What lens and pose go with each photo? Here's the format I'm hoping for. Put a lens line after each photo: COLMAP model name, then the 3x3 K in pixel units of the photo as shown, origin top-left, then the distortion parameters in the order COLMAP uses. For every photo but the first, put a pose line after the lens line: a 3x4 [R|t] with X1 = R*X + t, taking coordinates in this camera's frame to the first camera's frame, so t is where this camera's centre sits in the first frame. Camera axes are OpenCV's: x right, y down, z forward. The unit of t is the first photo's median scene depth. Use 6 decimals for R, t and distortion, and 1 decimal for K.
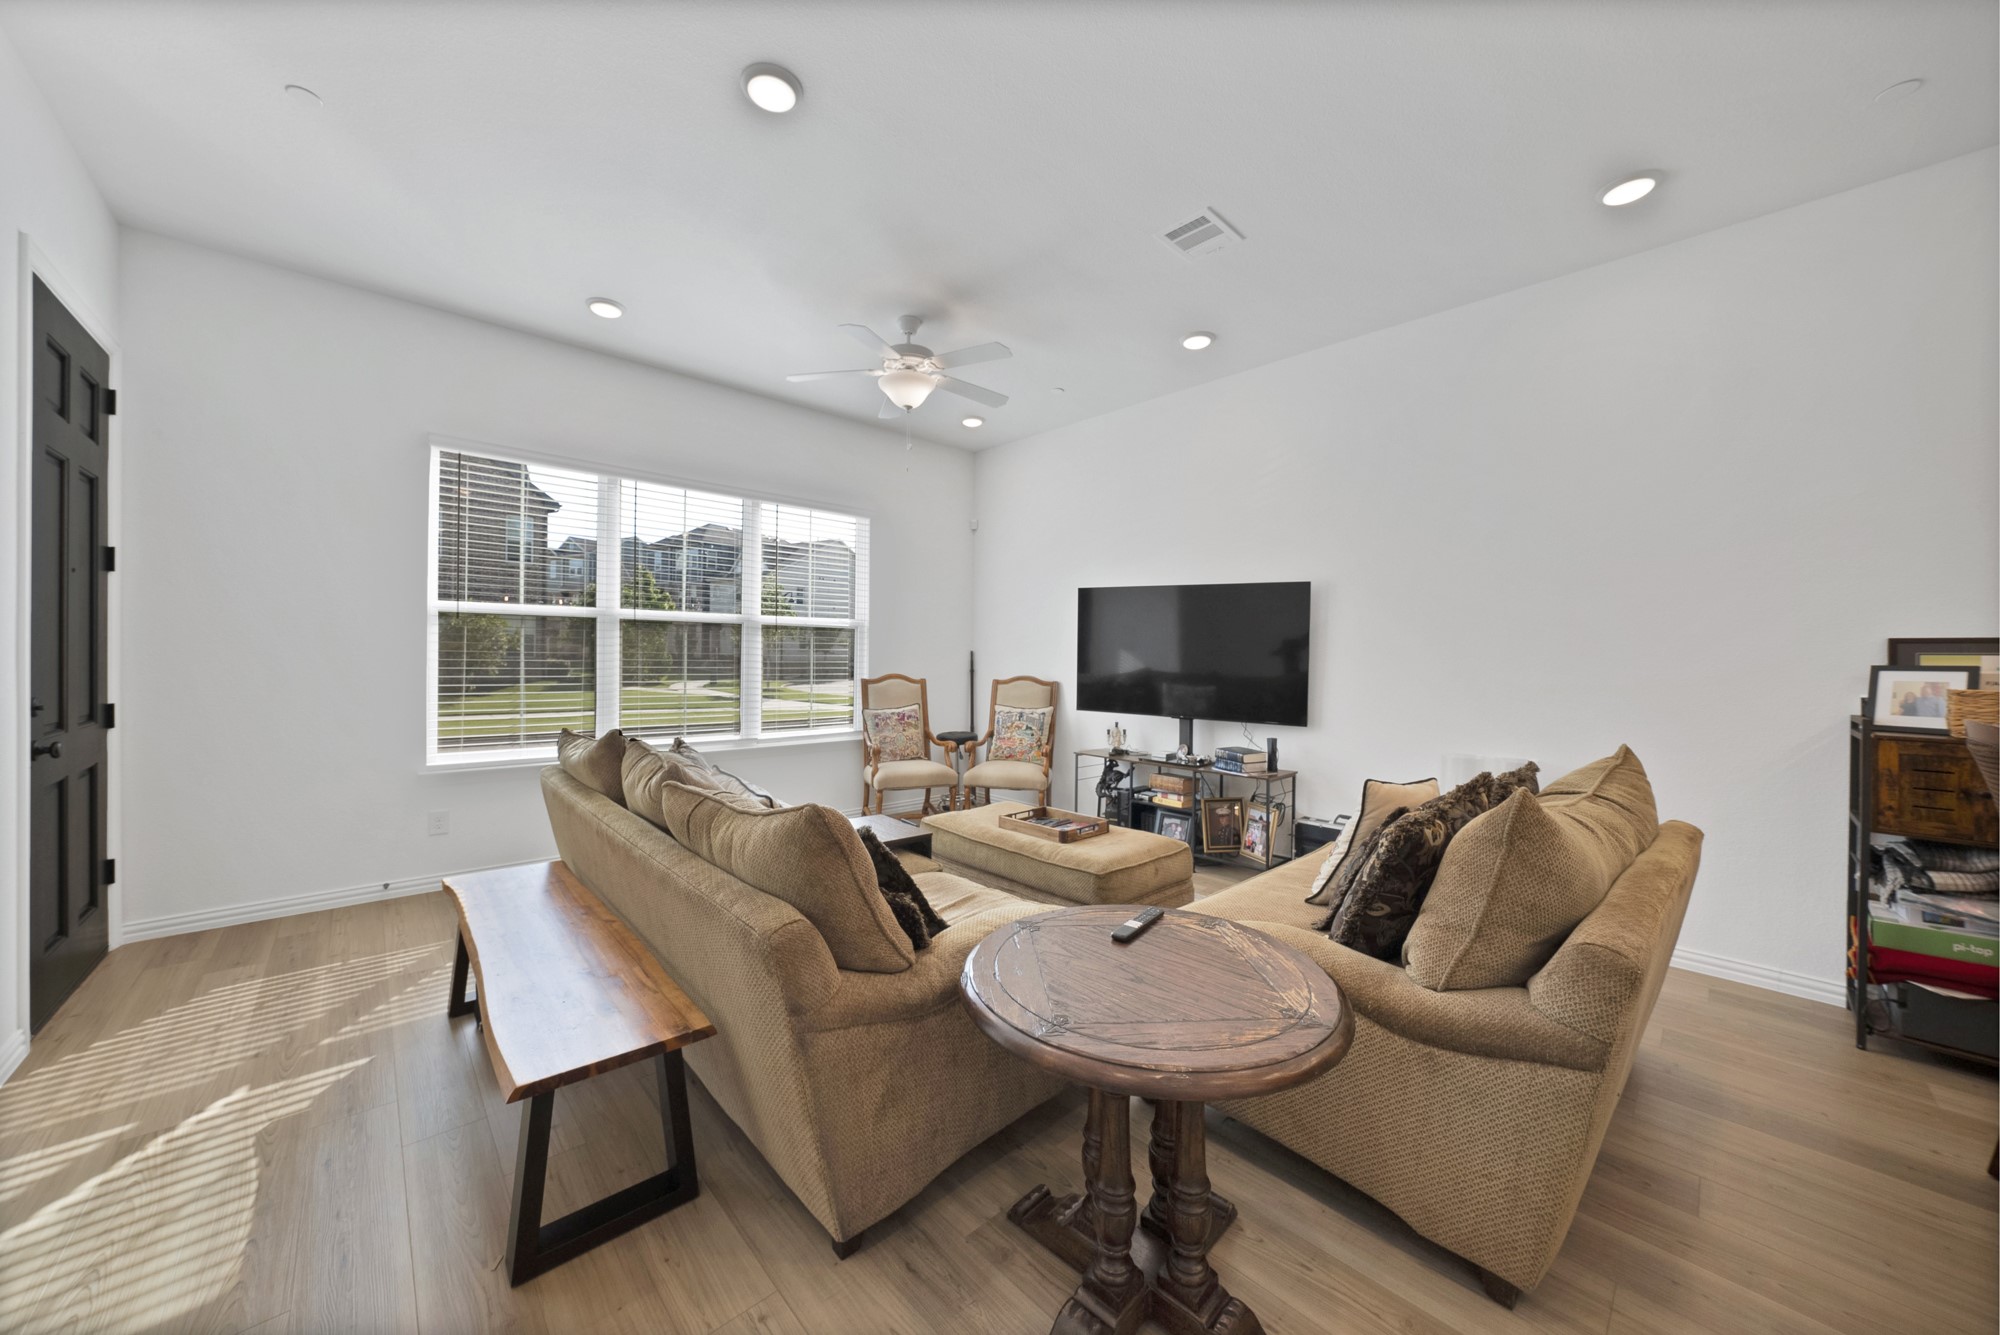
lens RADIAL K [[714.3, 0, 991.4], [0, 714.3, 659.9], [0, 0, 1]] dist [-0.028288, 0.006785]
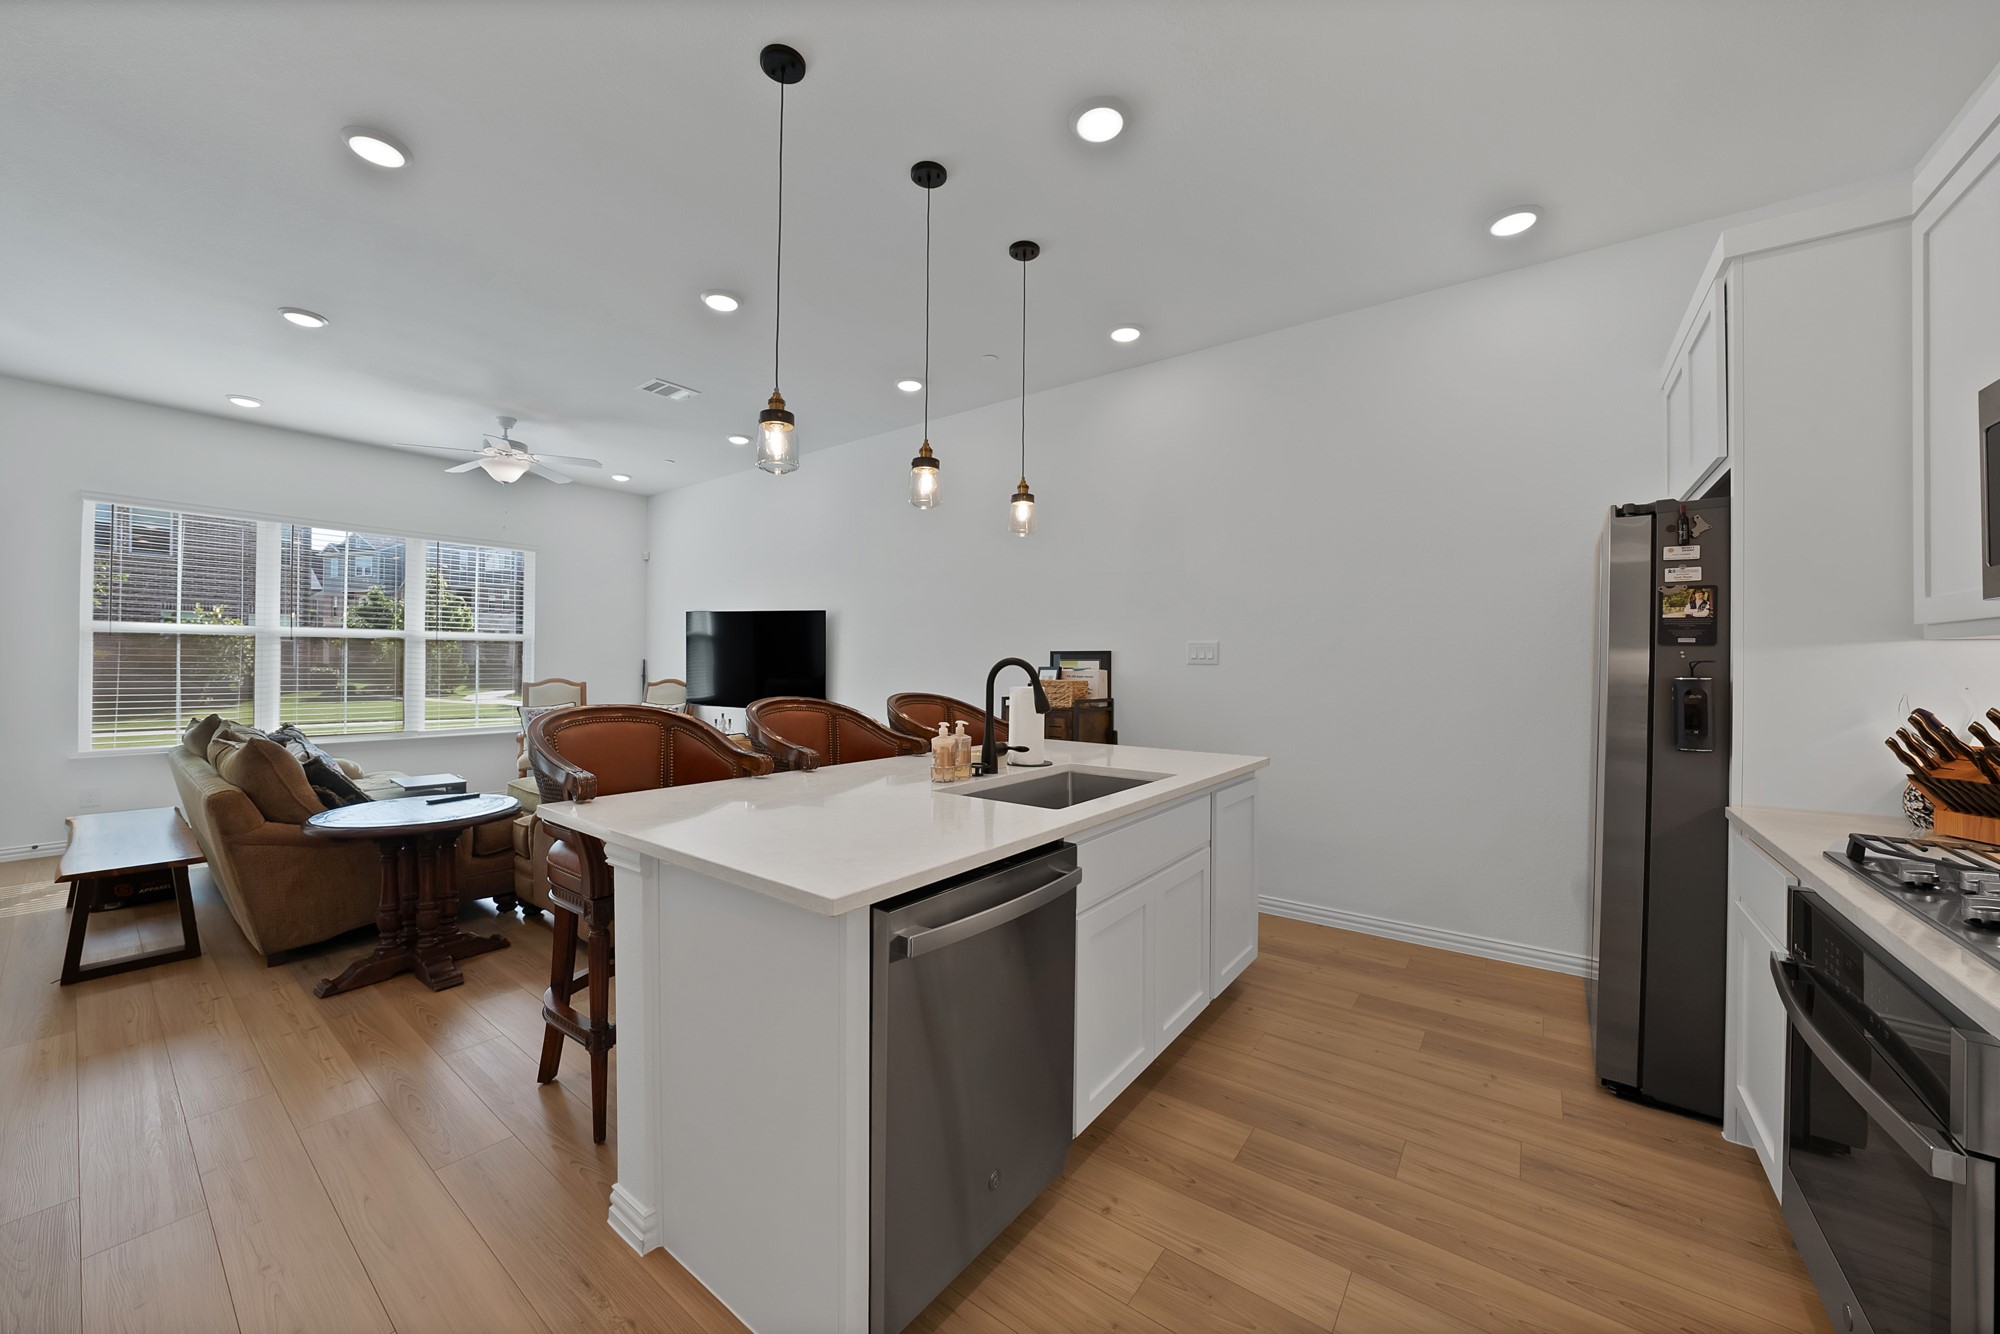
lens RADIAL K [[714.3, 0, 991.4], [0, 714.3, 659.4], [0, 0, 1]] dist [-0.028288, 0.006785]
pose [[0.982084, -0.003478, 0.188413, 0.478606], [0.005517, 0.999932, -0.010296, 0.004057], [-0.188364, 0.011151, 0.982036, -0.447529]]
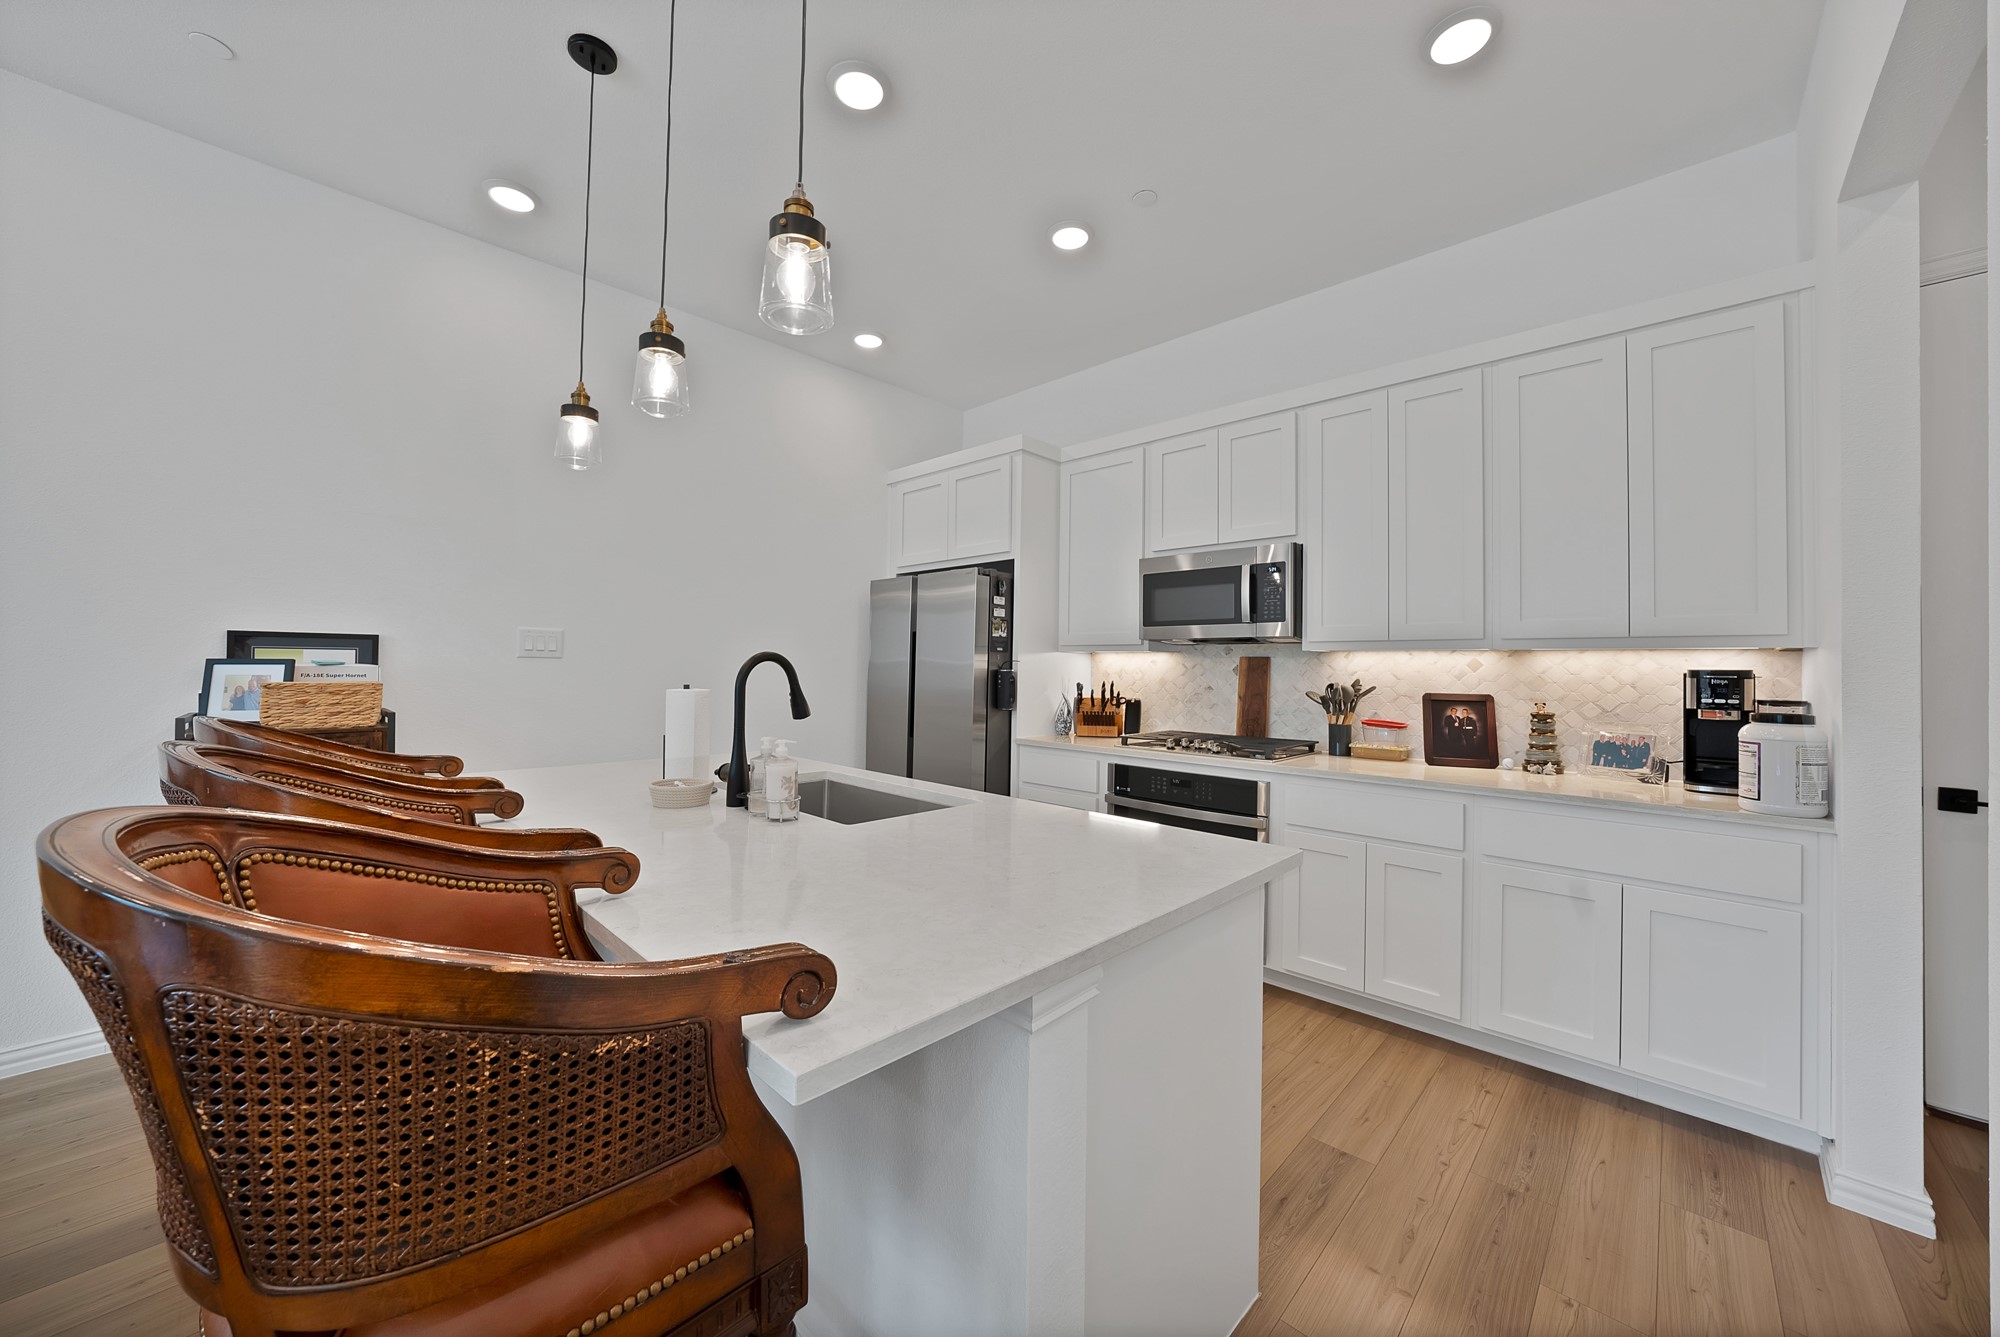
lens RADIAL K [[727.3, 0, 999.4], [0, 727.3, 658.6], [0, 0, 1]] dist [-0.016035, 0.000196]
pose [[-0.071130, -0.000630, 0.997467, 0.138393], [-0.006897, 0.999976, 0.000140, 0.000243], [-0.997443, -0.006870, -0.071133, -0.000569]]
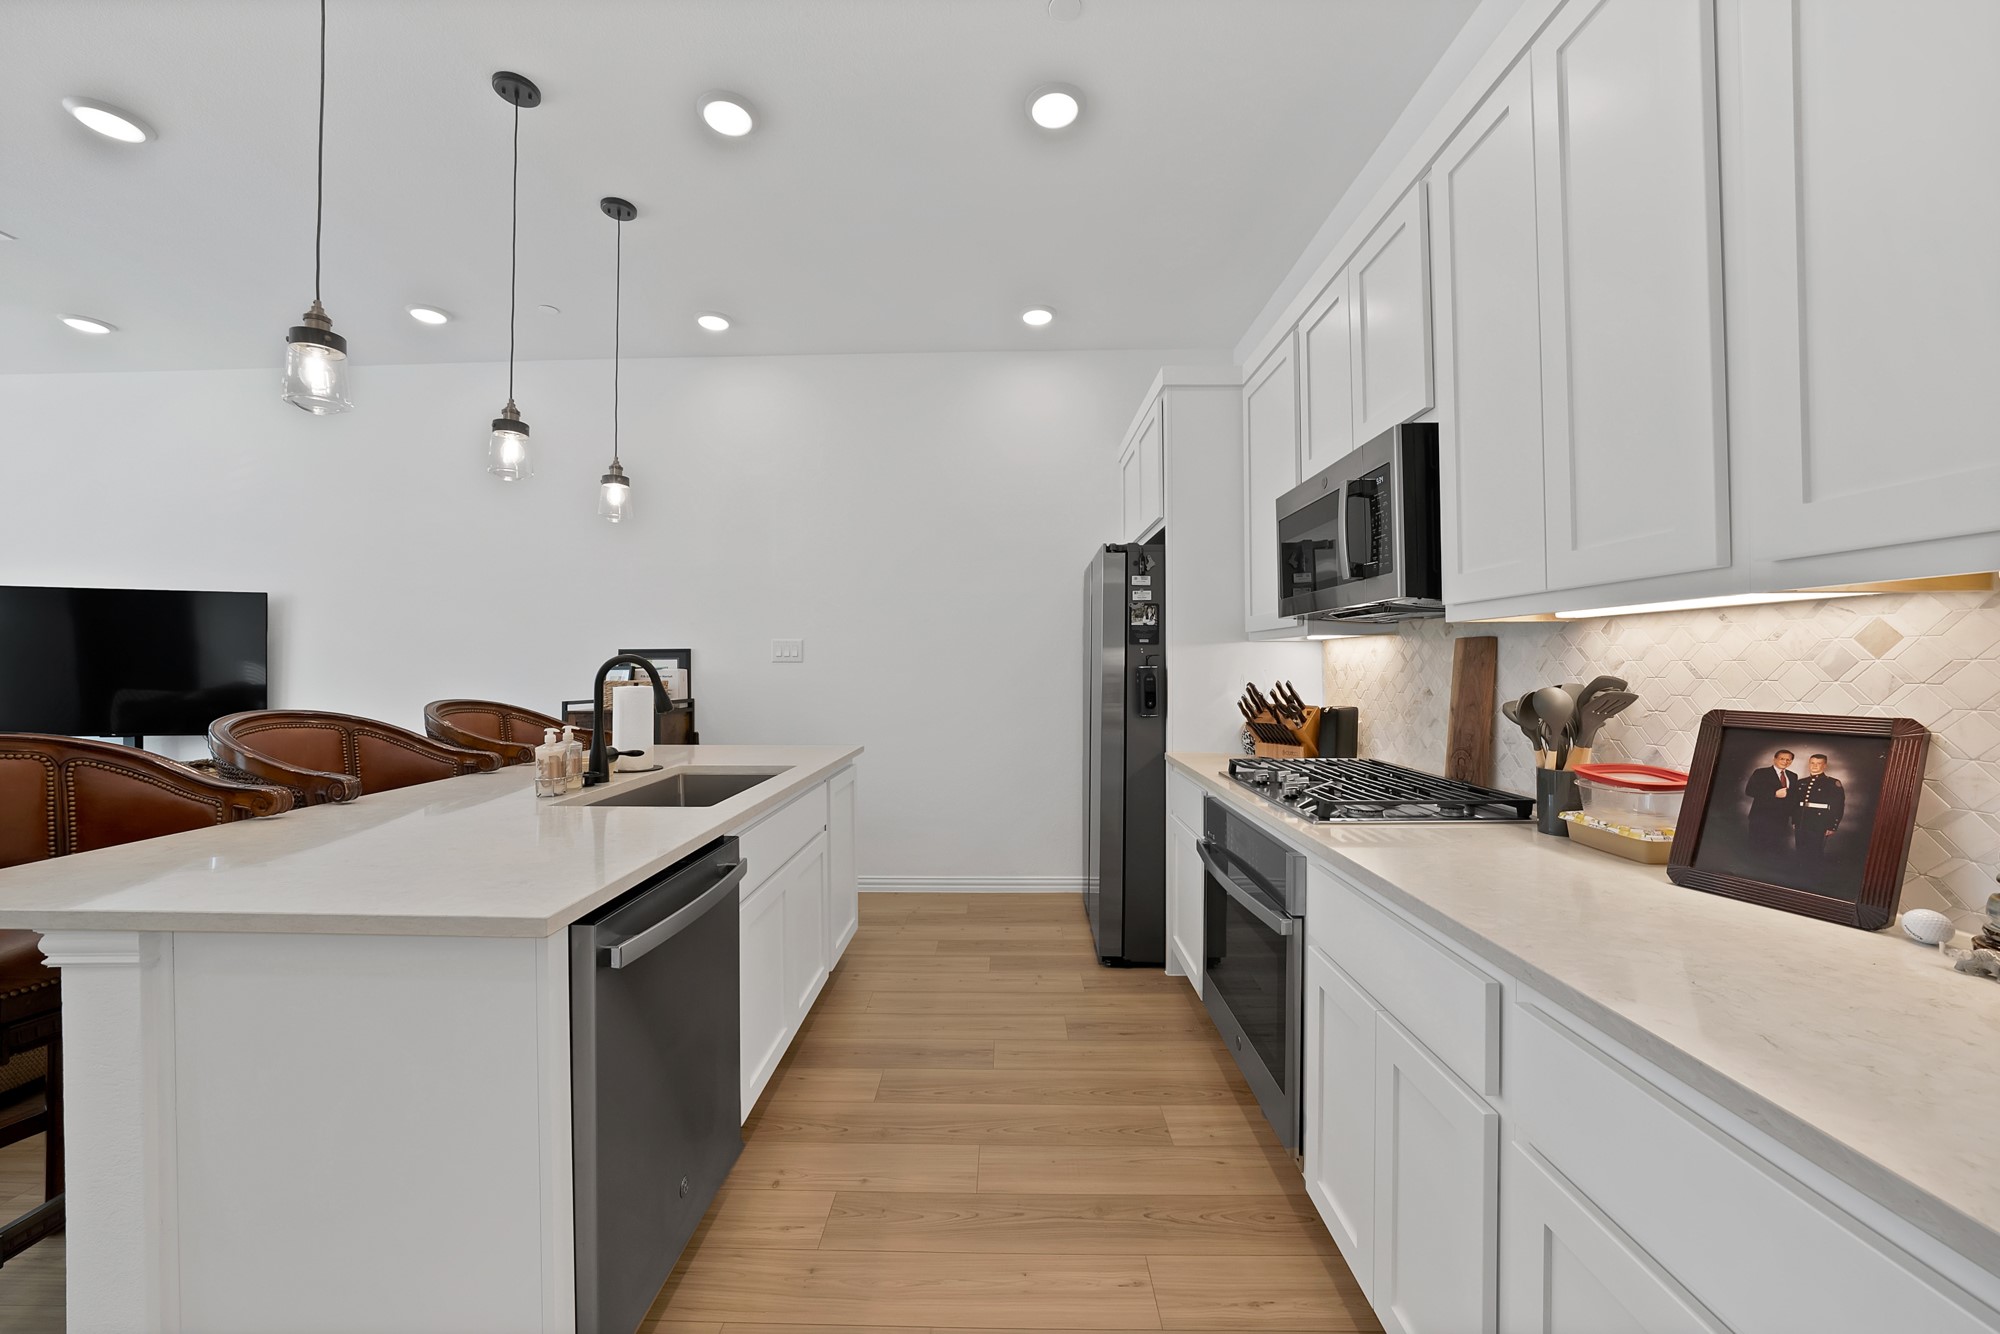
lens RADIAL K [[726.9, 0, 991.3], [0, 726.9, 659.6], [0, 0, 1]] dist [-0.015561, 0.000173]
pose [[0.684739, -0.010624, 0.728711, 0.403562], [0.017664, 0.999842, -0.002022, 0.006207], [-0.728574, 0.014257, 0.684819, -0.452268]]
